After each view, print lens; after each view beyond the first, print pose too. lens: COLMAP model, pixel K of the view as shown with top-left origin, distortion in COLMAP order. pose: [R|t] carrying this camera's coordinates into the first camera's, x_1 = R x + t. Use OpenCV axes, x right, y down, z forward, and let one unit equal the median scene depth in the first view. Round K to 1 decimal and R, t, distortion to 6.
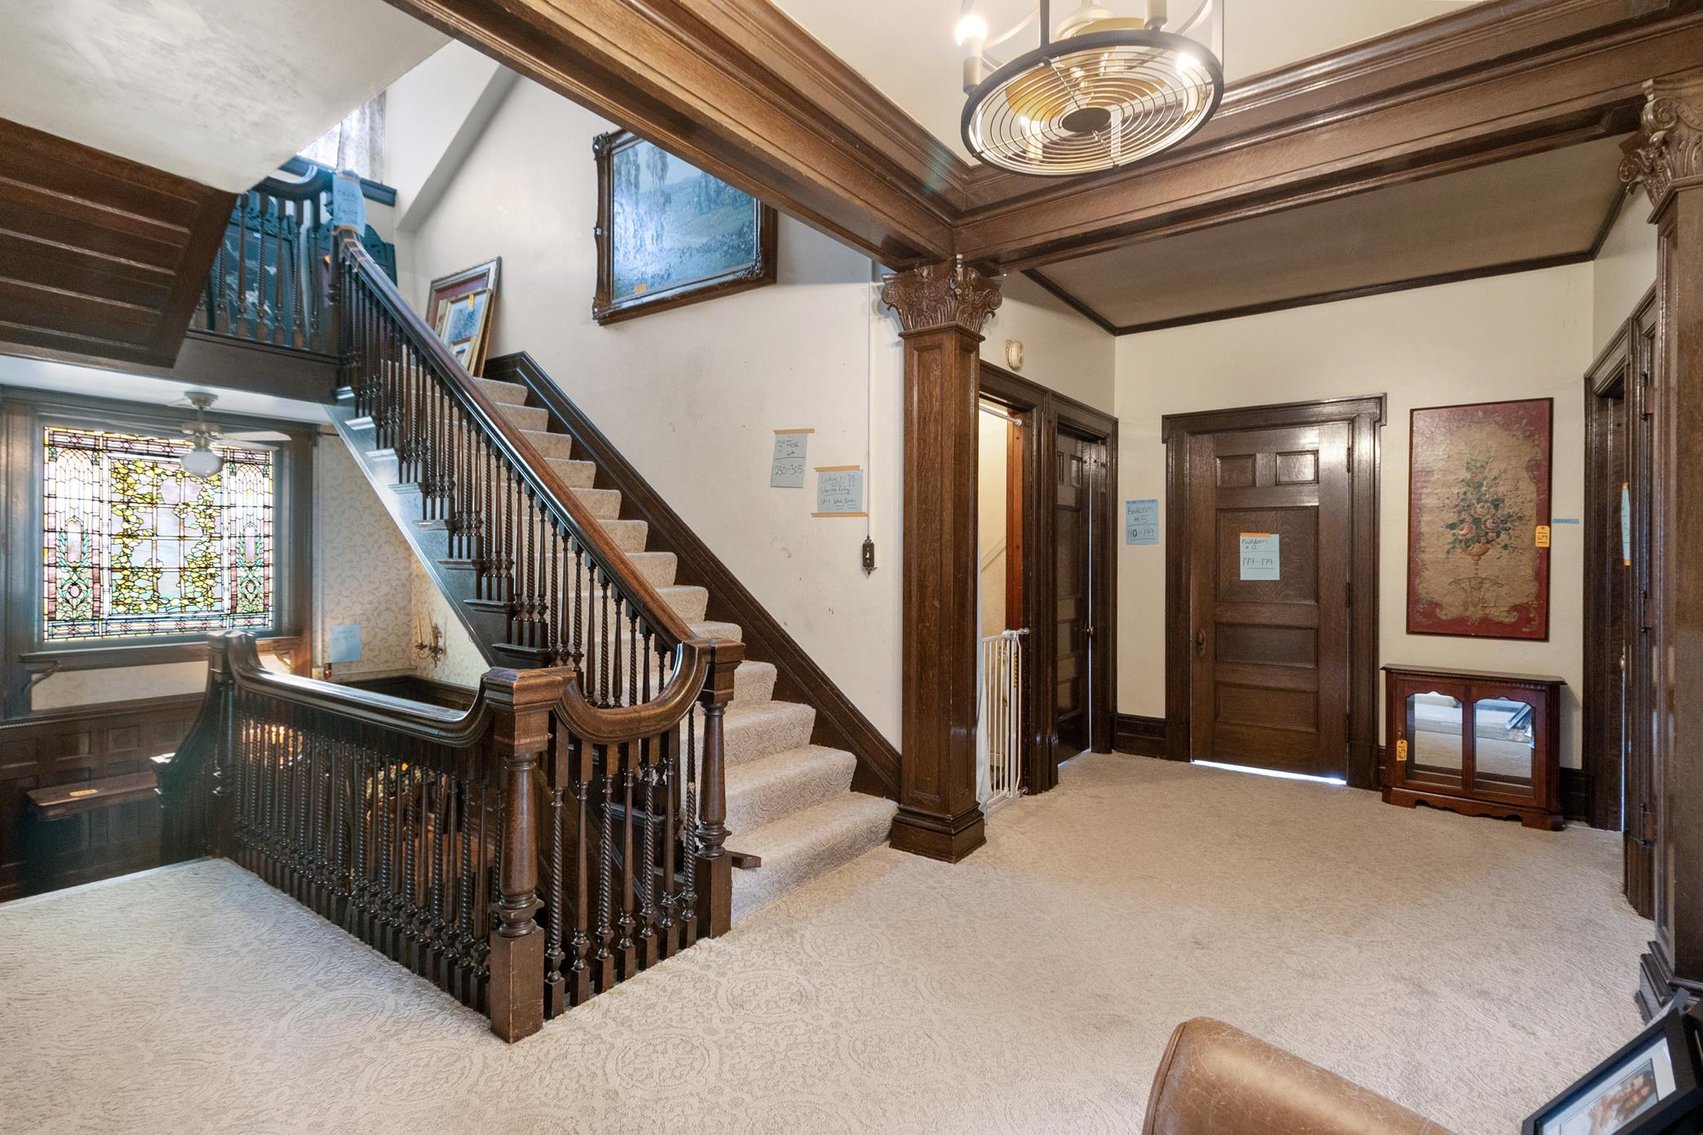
lens RADIAL K [[799.5, 0, 858.9], [0, 799.5, 569.9], [0, 0, 1]] dist [0.018141, -0.000262]
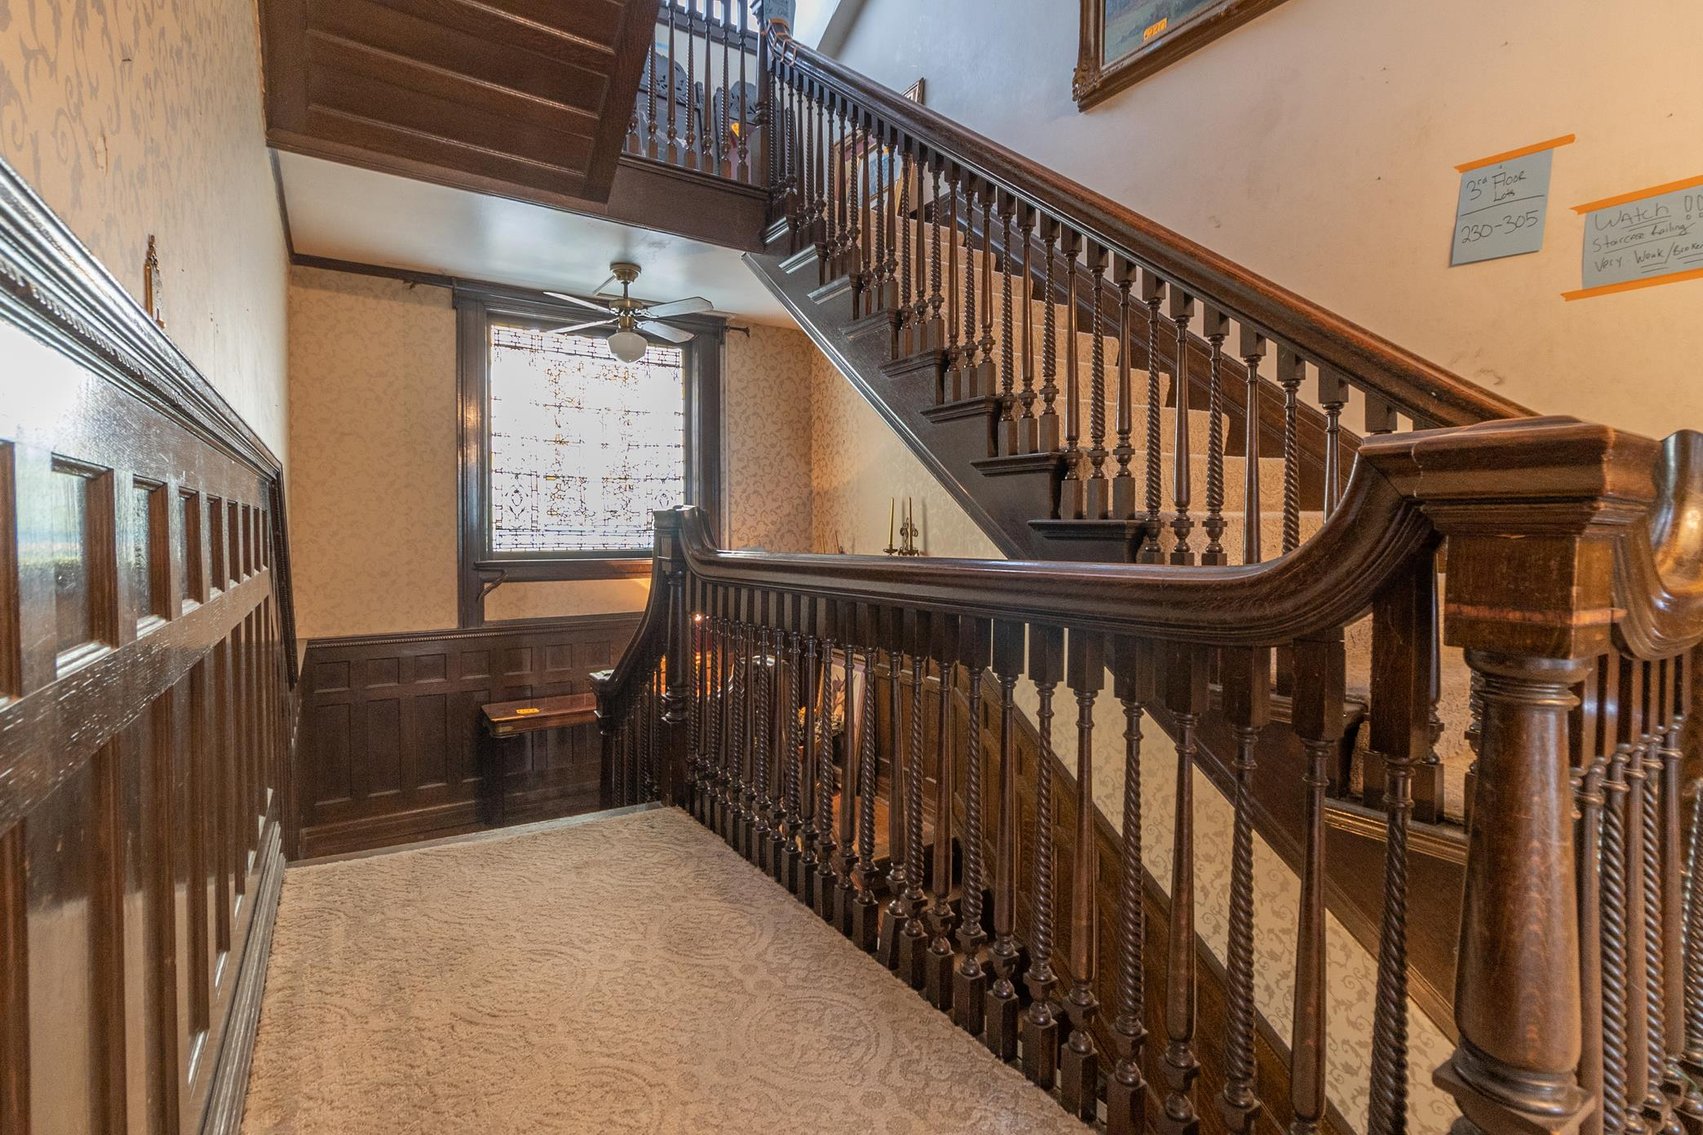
lens RADIAL K [[799.5, 0, 849.0], [0, 799.5, 557.5], [0, 0, 1]] dist [0.018141, -0.000262]
pose [[0.932185, 0.000991, -0.361982, -0.274494], [0.003521, 0.999924, 0.011805, 0.087475], [0.361966, -0.012279, 0.932110, 0.276965]]
